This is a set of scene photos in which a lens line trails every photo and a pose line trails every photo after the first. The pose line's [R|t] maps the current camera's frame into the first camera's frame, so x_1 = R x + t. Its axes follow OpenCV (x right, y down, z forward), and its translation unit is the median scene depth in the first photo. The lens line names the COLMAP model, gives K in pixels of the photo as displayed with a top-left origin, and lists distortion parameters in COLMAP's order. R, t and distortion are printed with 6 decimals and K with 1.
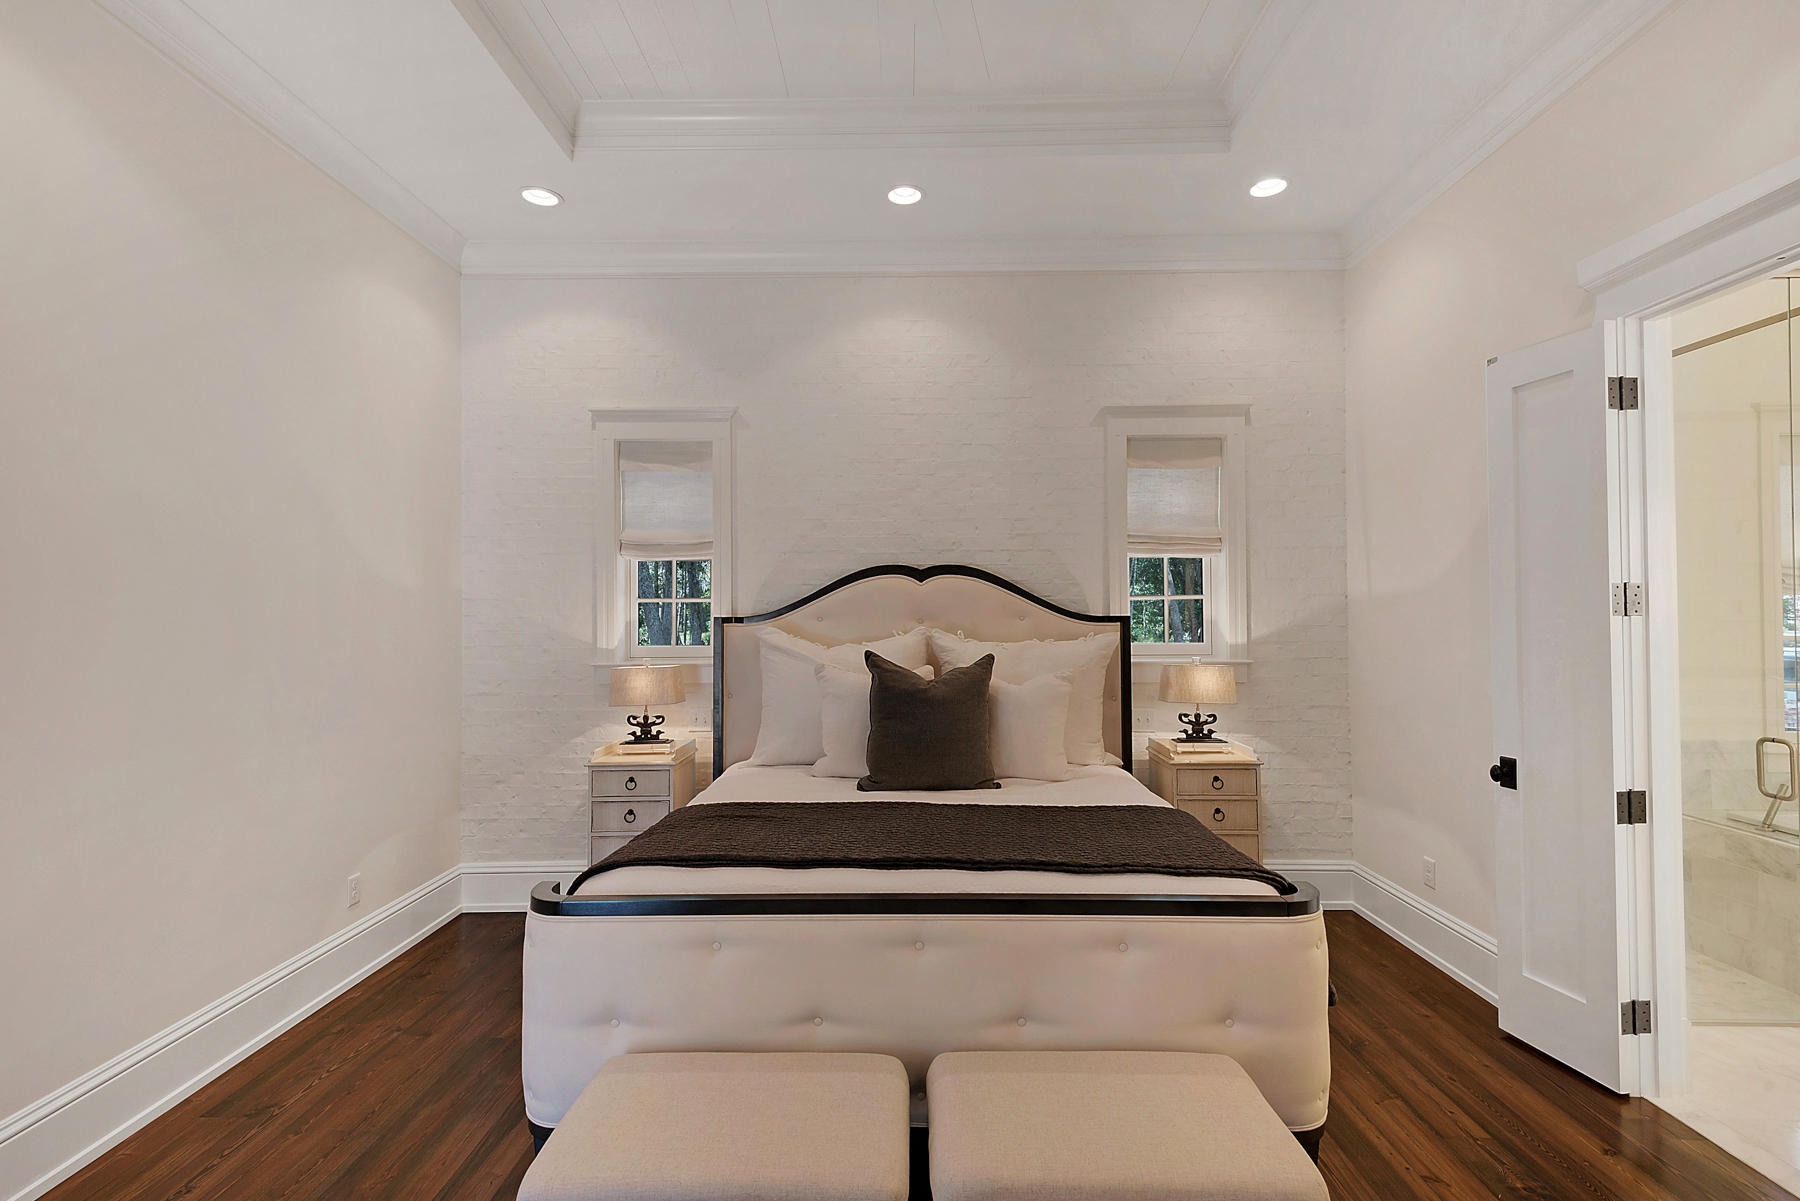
lens RADIAL K [[812.2, 0, 896.4], [0, 812.2, 598.3], [0, 0, 1]] dist [0.013805, -0.005809]
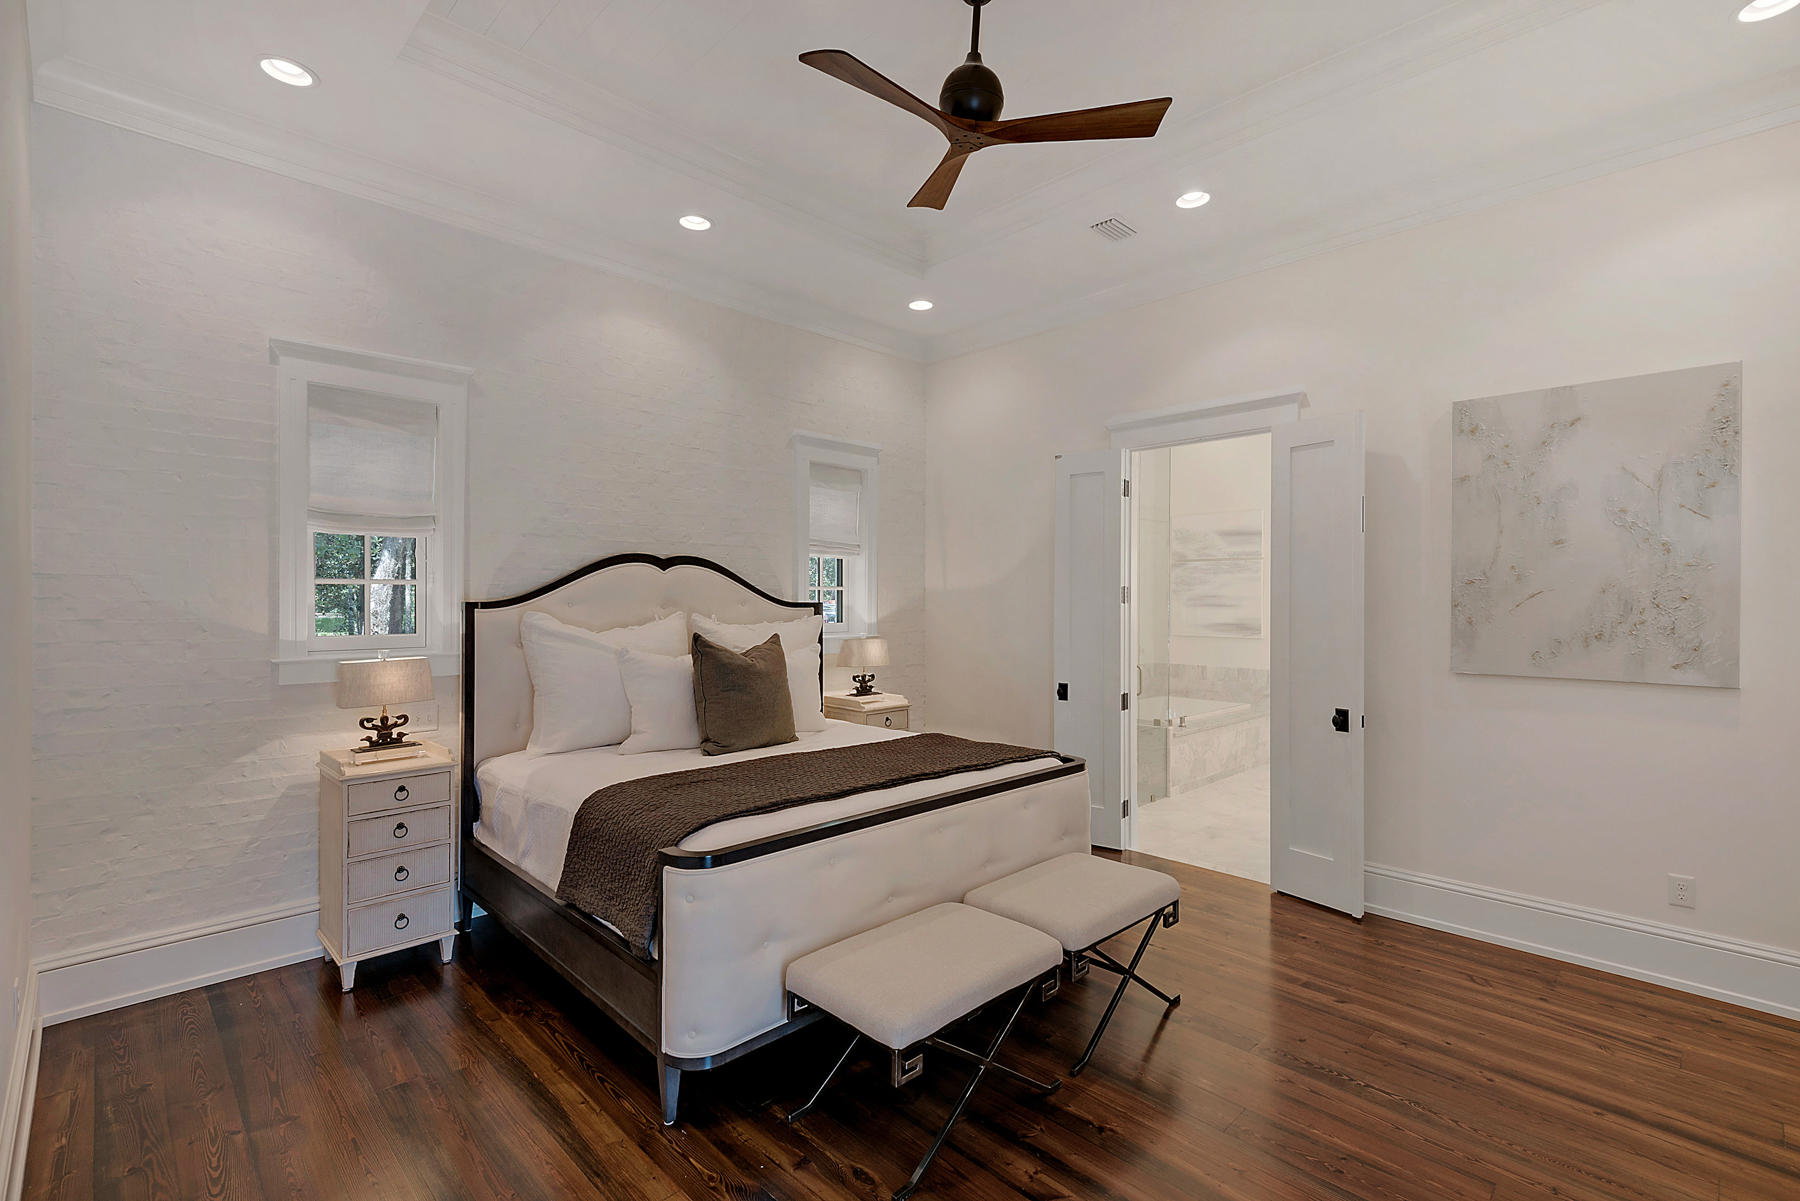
lens RADIAL K [[812.2, 0, 872.7], [0, 812.2, 598.1], [0, 0, 1]] dist [0.013805, -0.005809]
pose [[0.715273, 0.006813, 0.698812, -0.542410], [-0.020231, 0.999735, 0.010960, -0.000792], [-0.698552, -0.021977, 0.715222, 0.024538]]
